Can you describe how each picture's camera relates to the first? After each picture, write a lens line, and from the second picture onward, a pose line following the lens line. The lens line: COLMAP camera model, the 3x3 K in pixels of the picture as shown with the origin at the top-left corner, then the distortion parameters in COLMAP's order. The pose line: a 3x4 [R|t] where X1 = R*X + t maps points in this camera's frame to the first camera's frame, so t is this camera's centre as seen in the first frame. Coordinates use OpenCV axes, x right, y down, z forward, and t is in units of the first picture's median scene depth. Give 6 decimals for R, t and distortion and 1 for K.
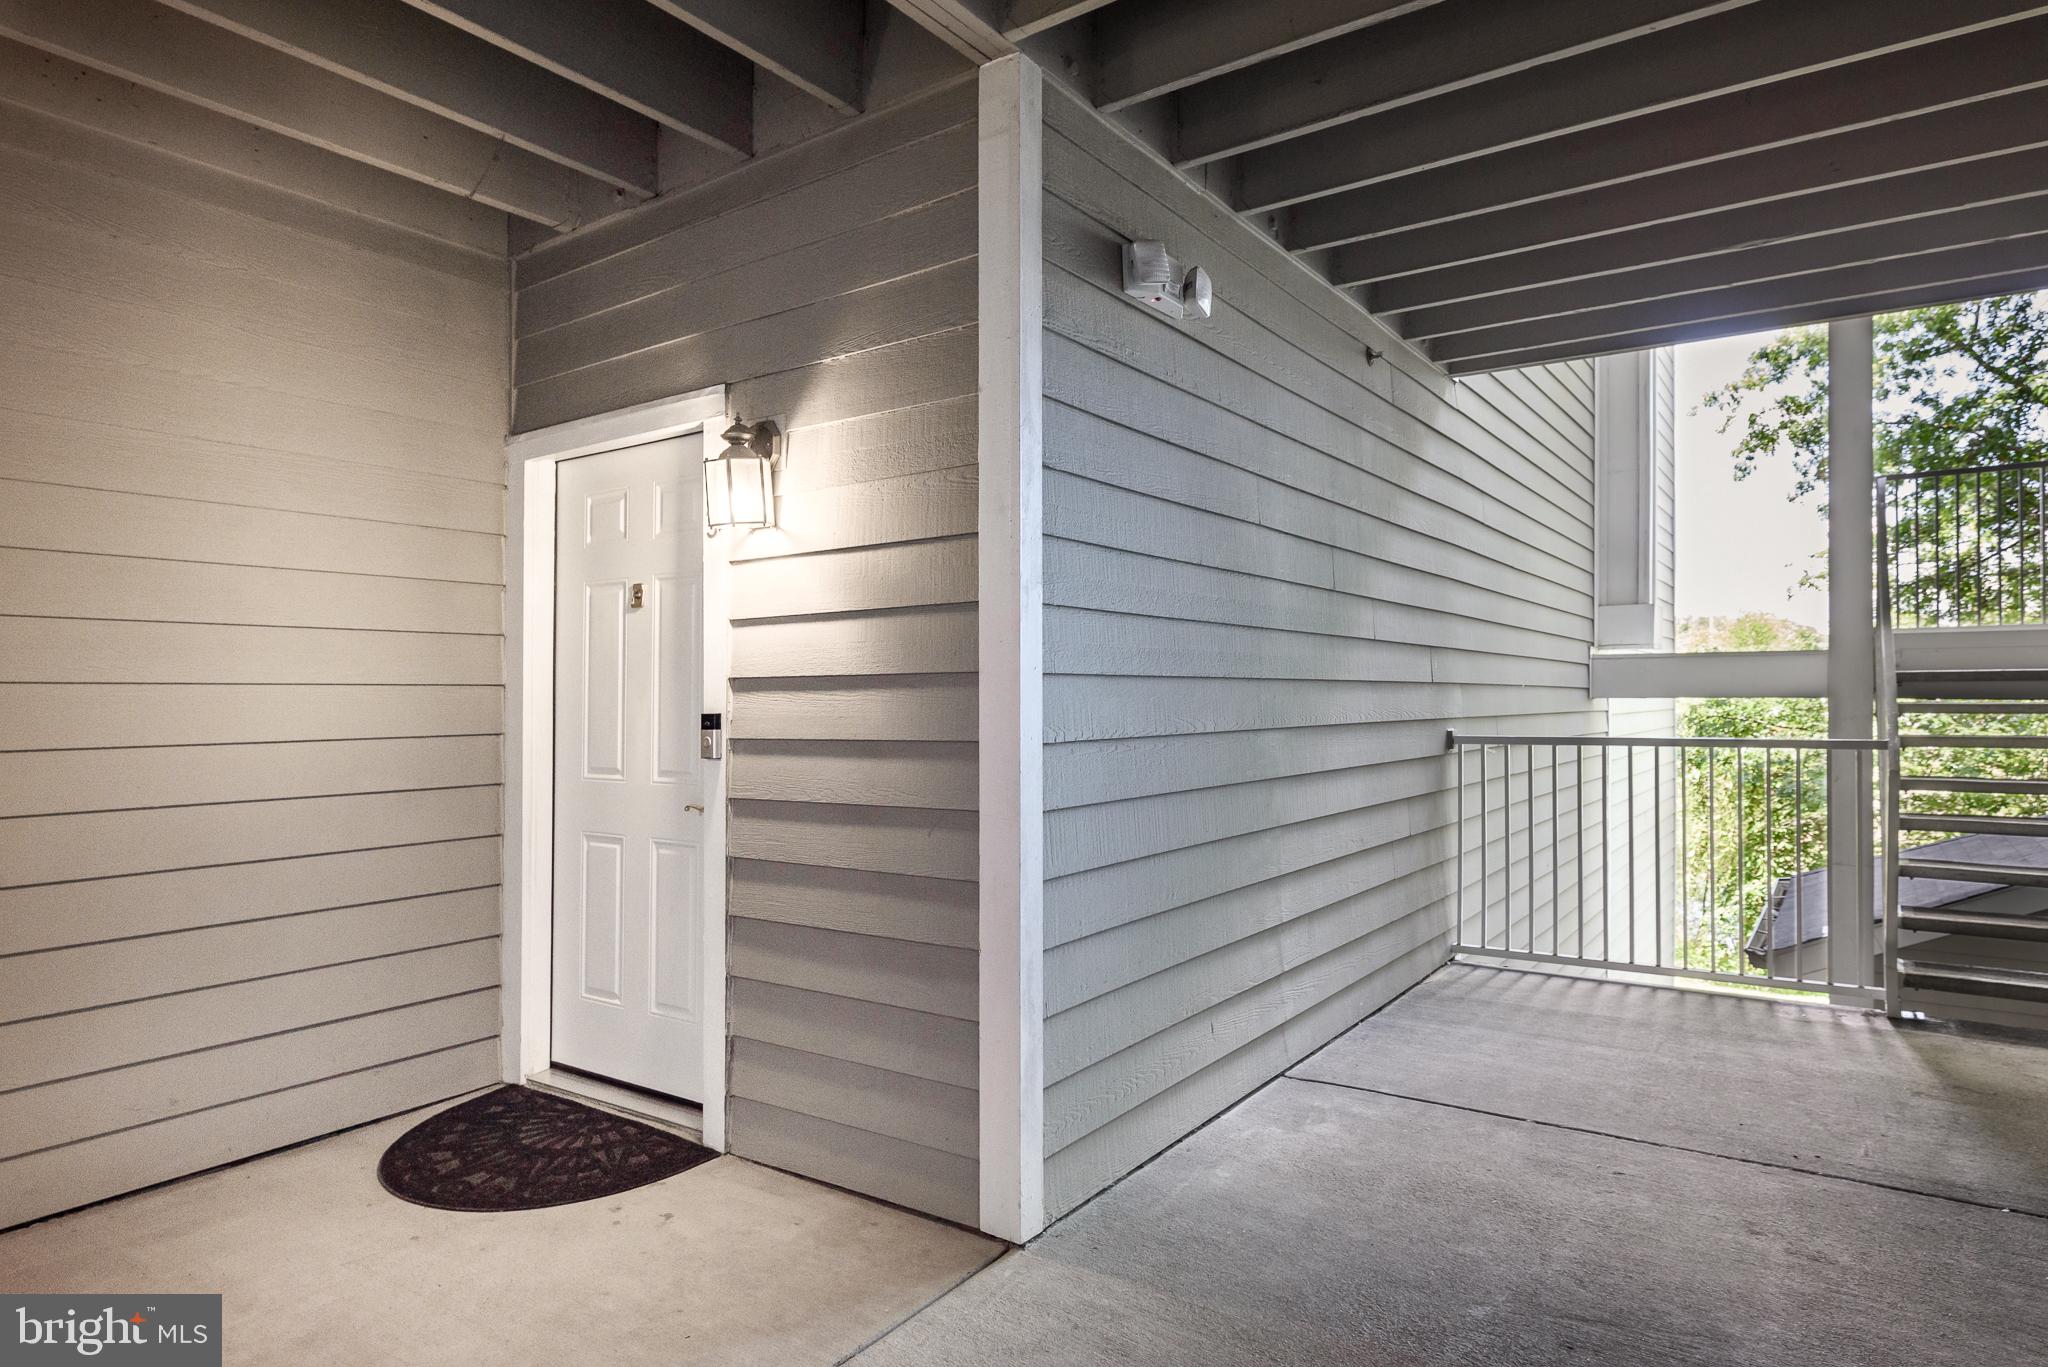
lens RADIAL K [[1167.1, 0, 1032.3], [0, 1167.1, 685.4], [0, 0, 1]] dist [-0.001973, -0.002094]
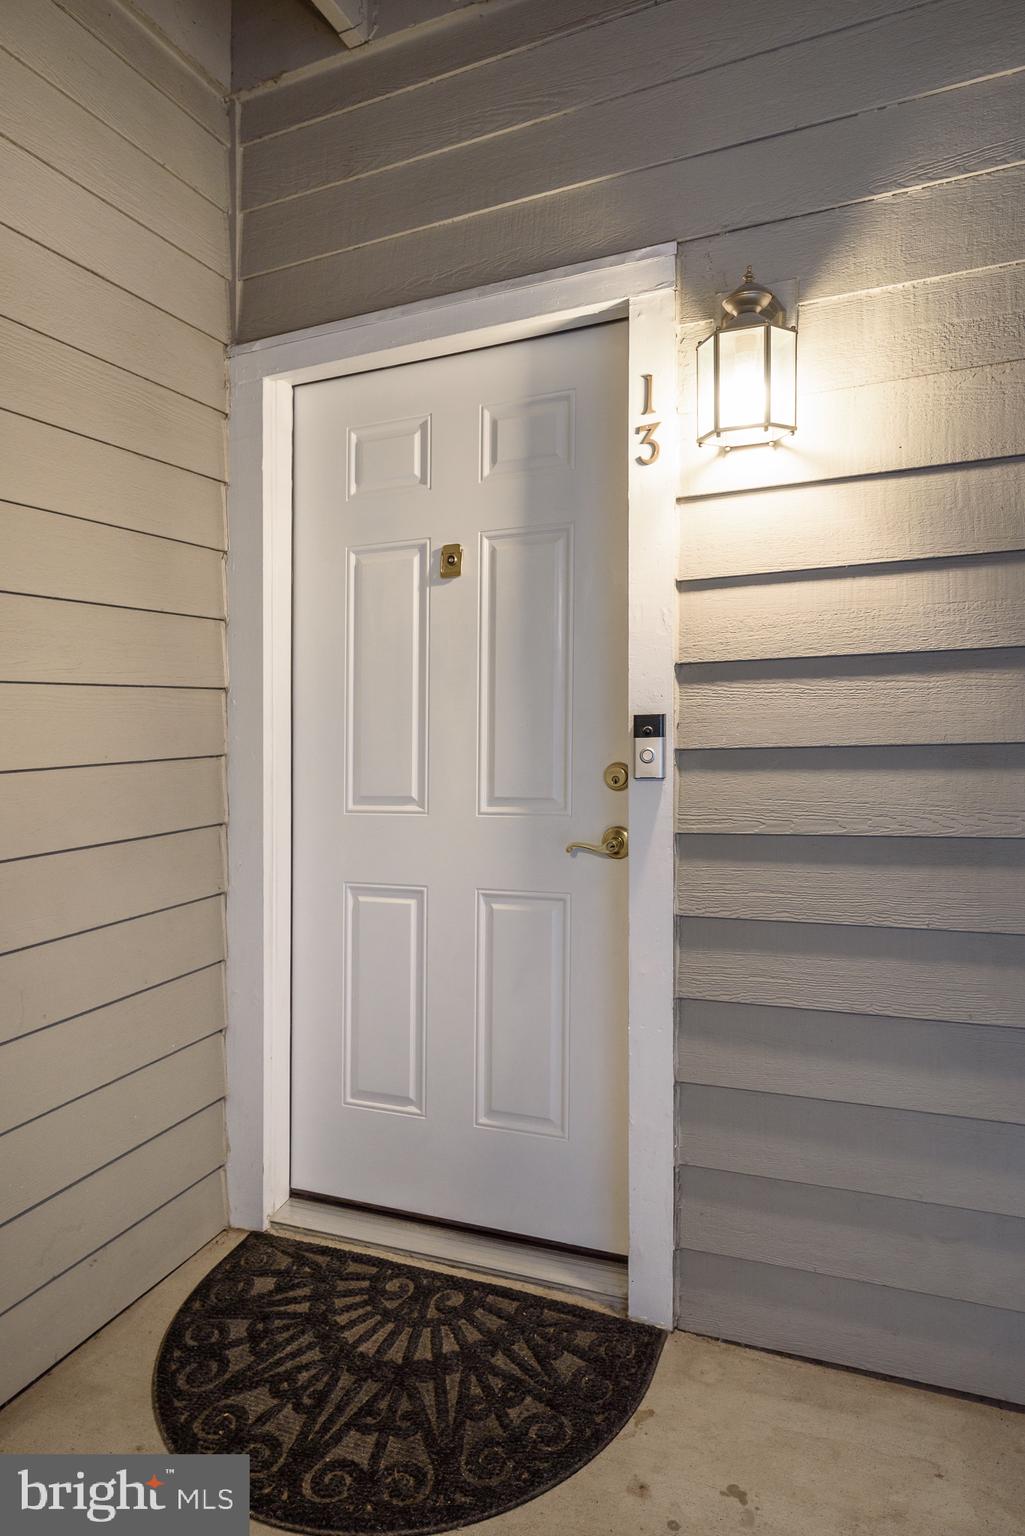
lens RADIAL K [[875.3, 0, 448.1], [0, 875.3, 715.4], [0, 0, 1]] dist [-0.001973, -0.002094]
pose [[0.978164, -0.021560, 0.206713, -0.476293], [0.020665, 0.999765, 0.006490, 0.017465], [-0.206805, -0.002076, 0.978380, 0.481205]]
